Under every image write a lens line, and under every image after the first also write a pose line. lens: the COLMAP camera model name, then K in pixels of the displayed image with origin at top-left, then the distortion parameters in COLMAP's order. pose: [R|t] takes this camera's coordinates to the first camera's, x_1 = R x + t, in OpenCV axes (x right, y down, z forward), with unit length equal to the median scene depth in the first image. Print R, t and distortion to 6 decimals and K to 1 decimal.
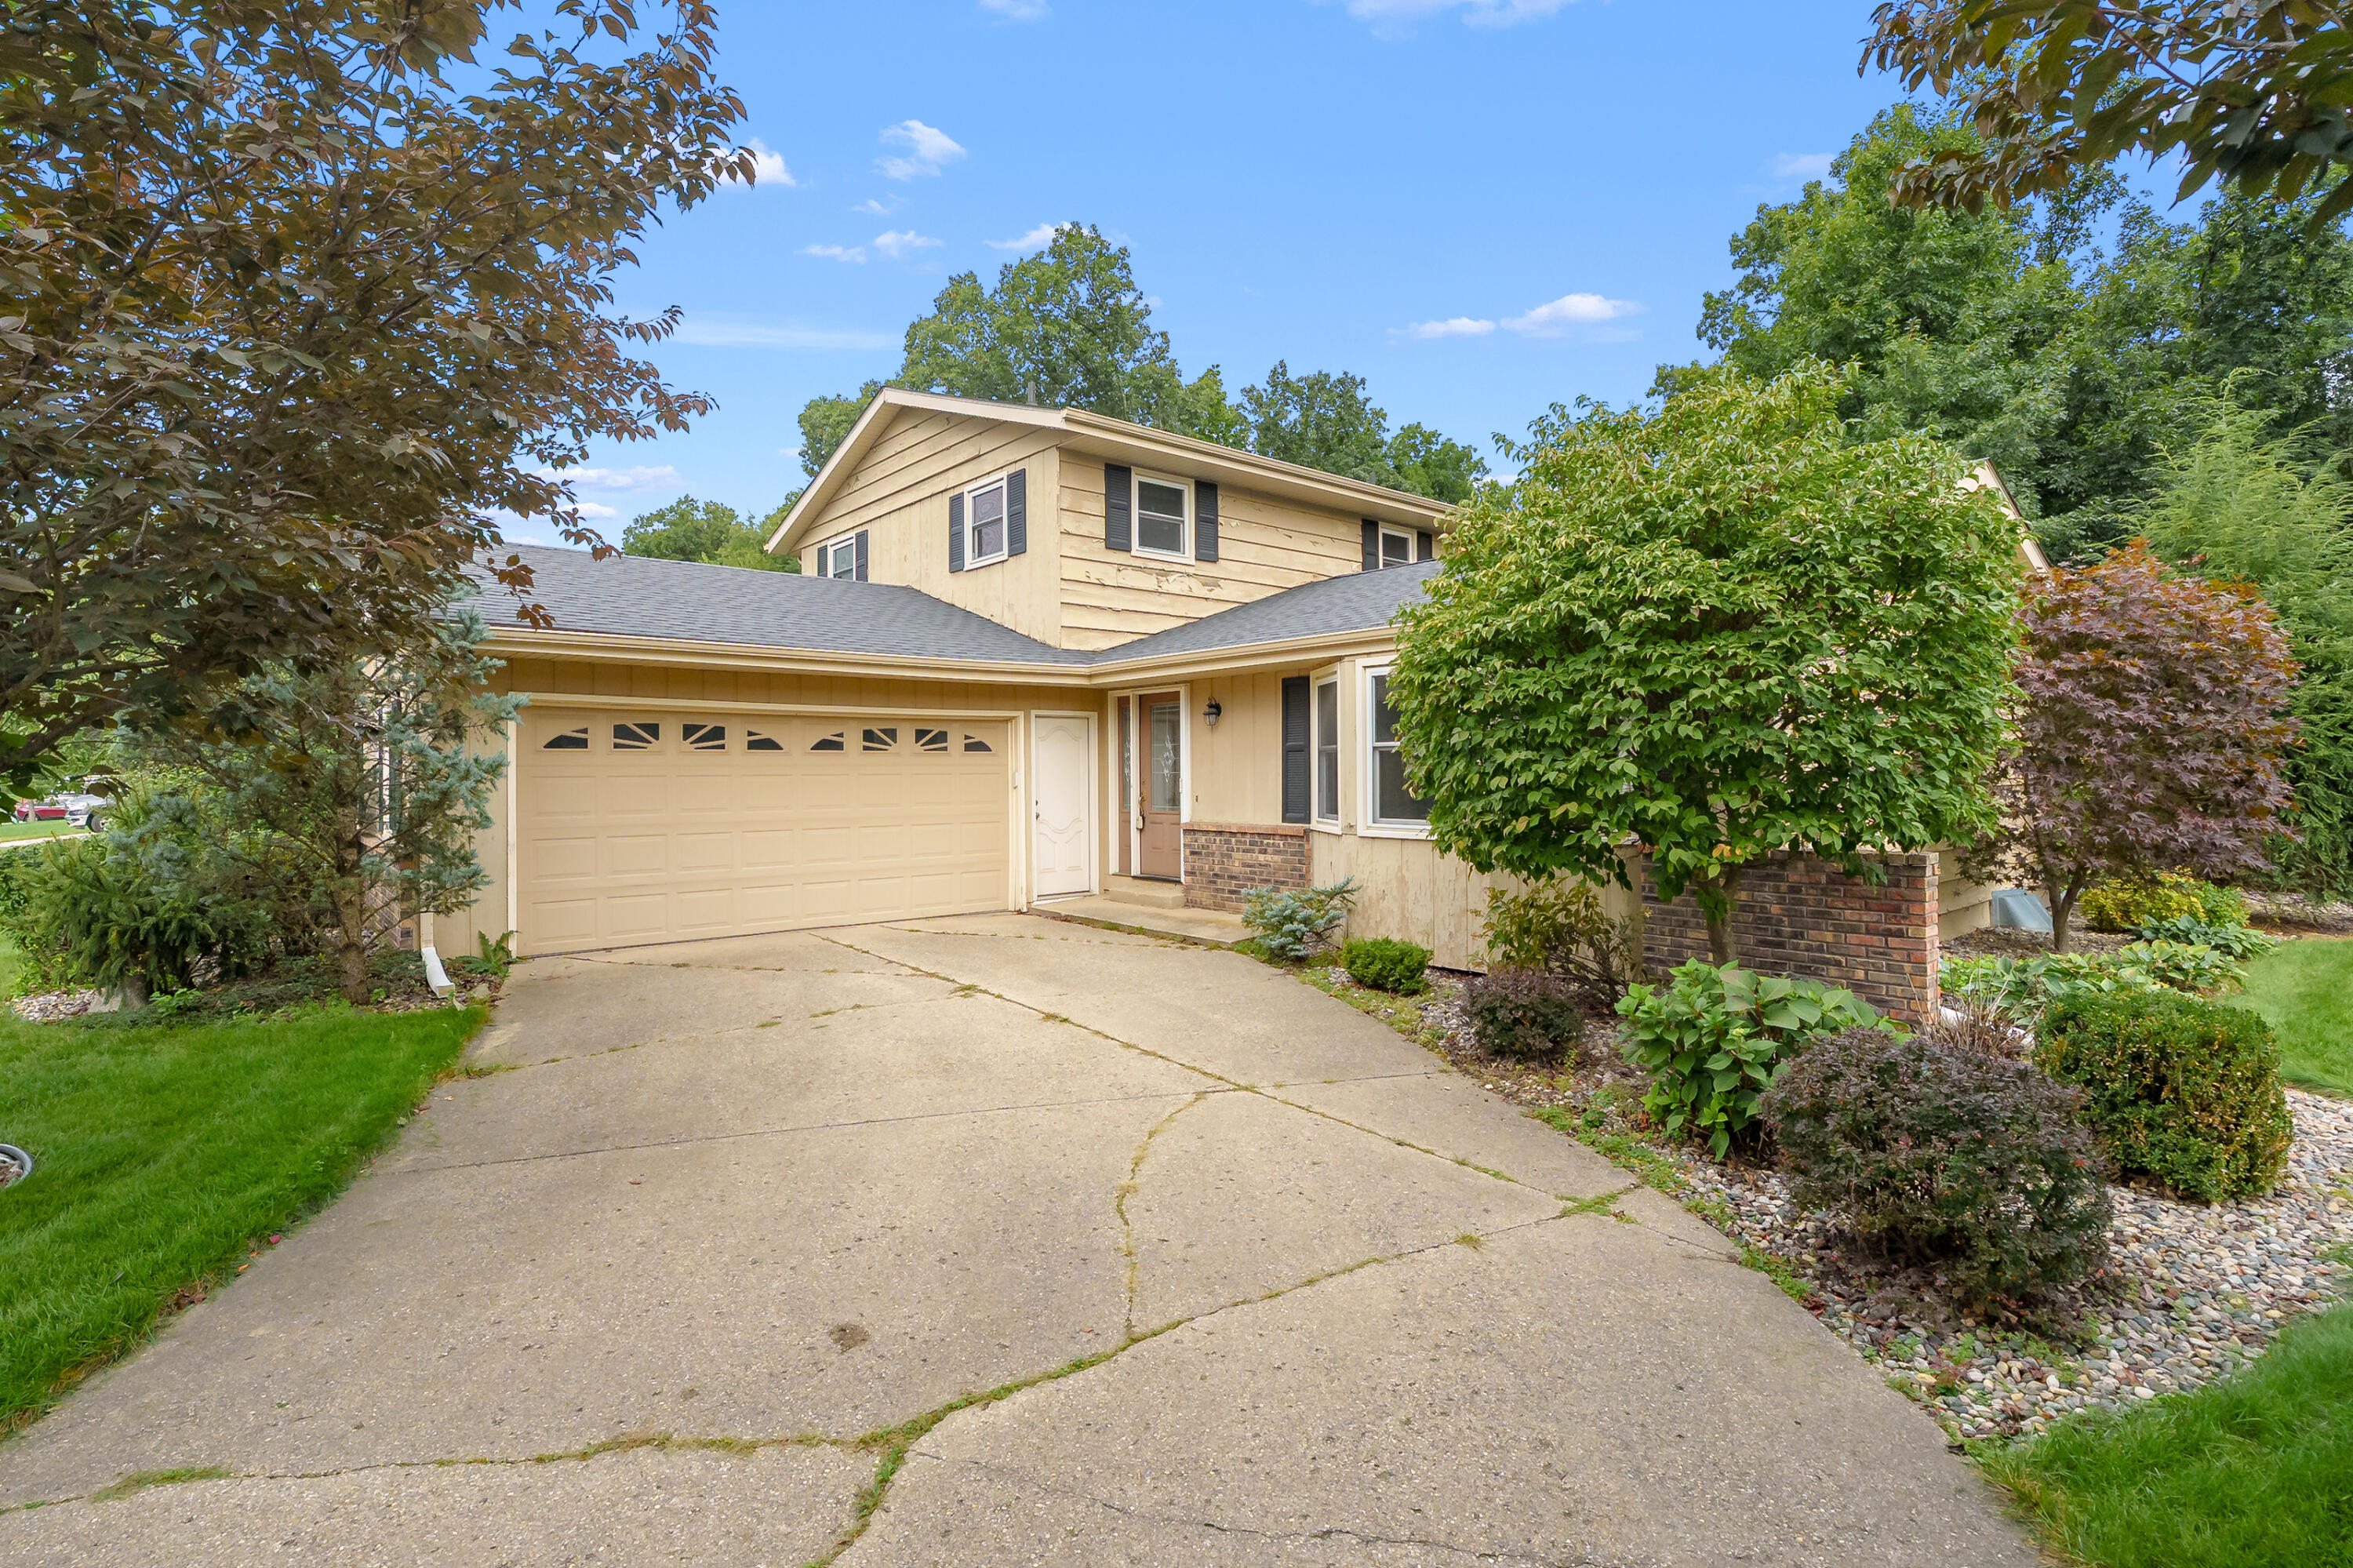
lens RADIAL K [[1075.8, 0, 1176.5], [0, 1075.8, 784.0], [0, 0, 1]] dist [-0.003825, 0.000474]
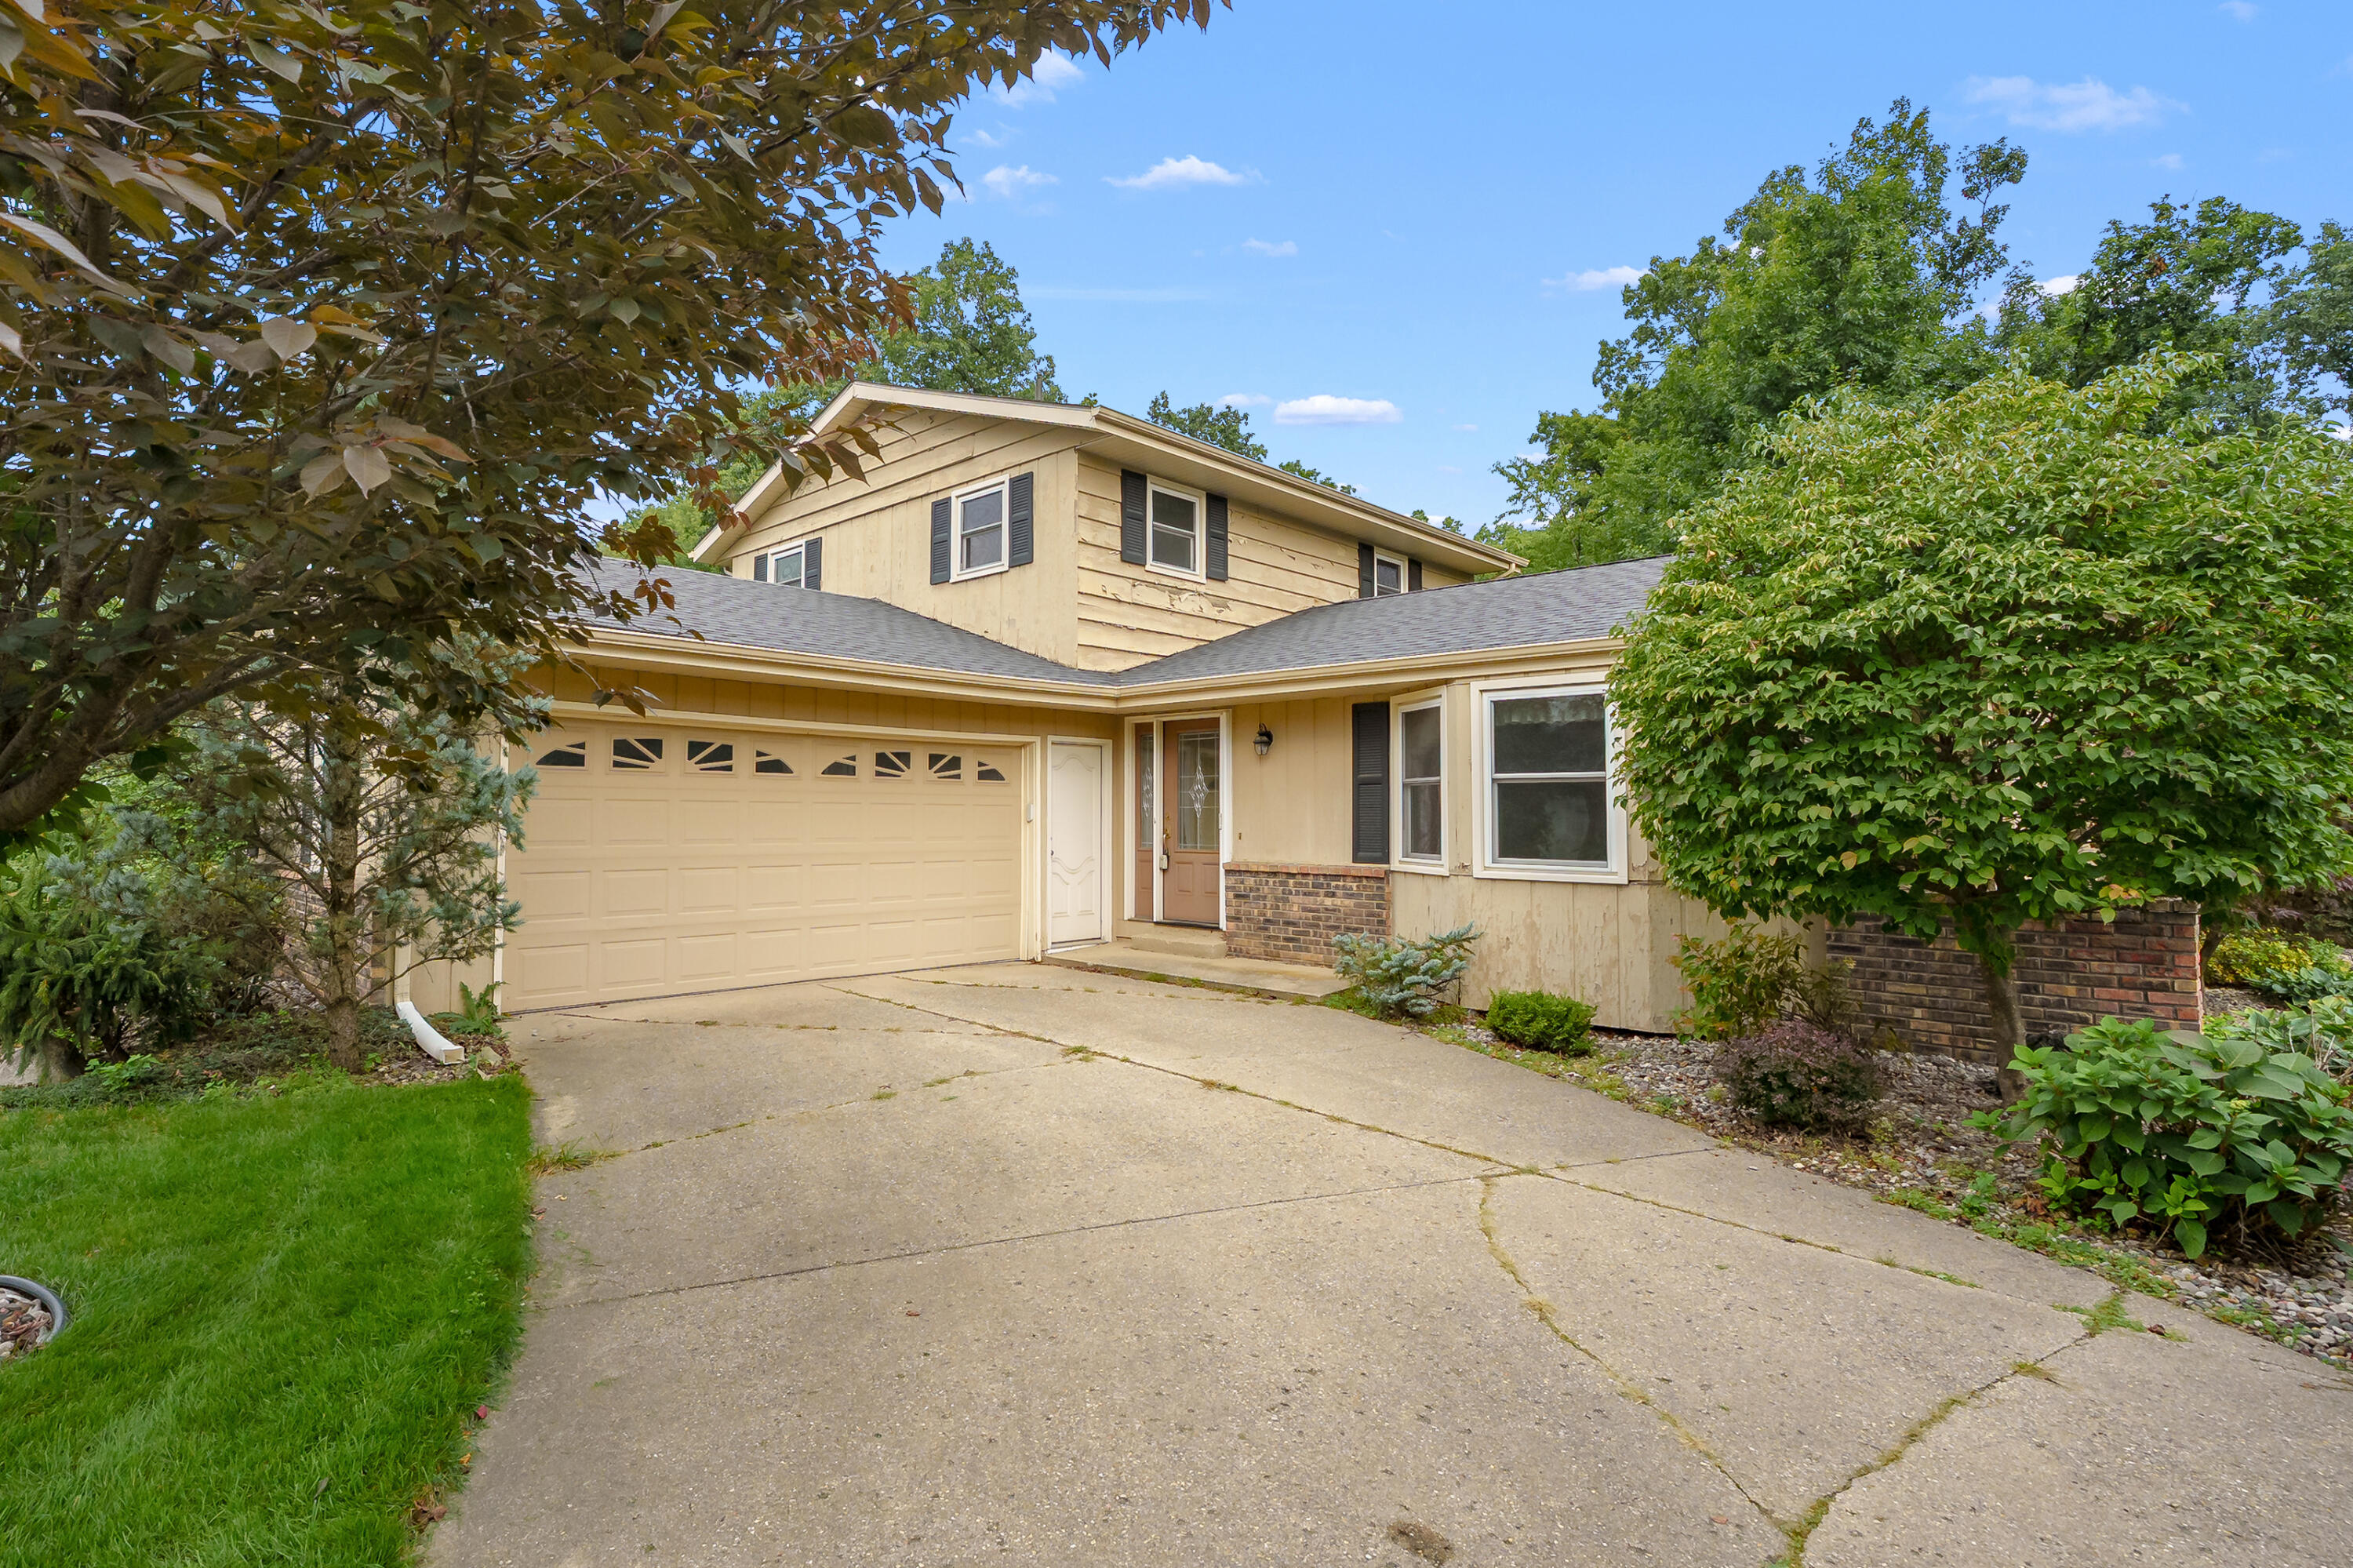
lens RADIAL K [[1119.3, 0, 1105.6], [0, 1119.3, 783.4], [0, 0, 1]] dist [-0.003256, 0.000181]
pose [[0.996738, 0.015759, 0.079149, -0.220851], [-0.012551, 0.999086, -0.040869, 0.012184], [-0.079721, 0.039742, 0.996025, 0.090608]]
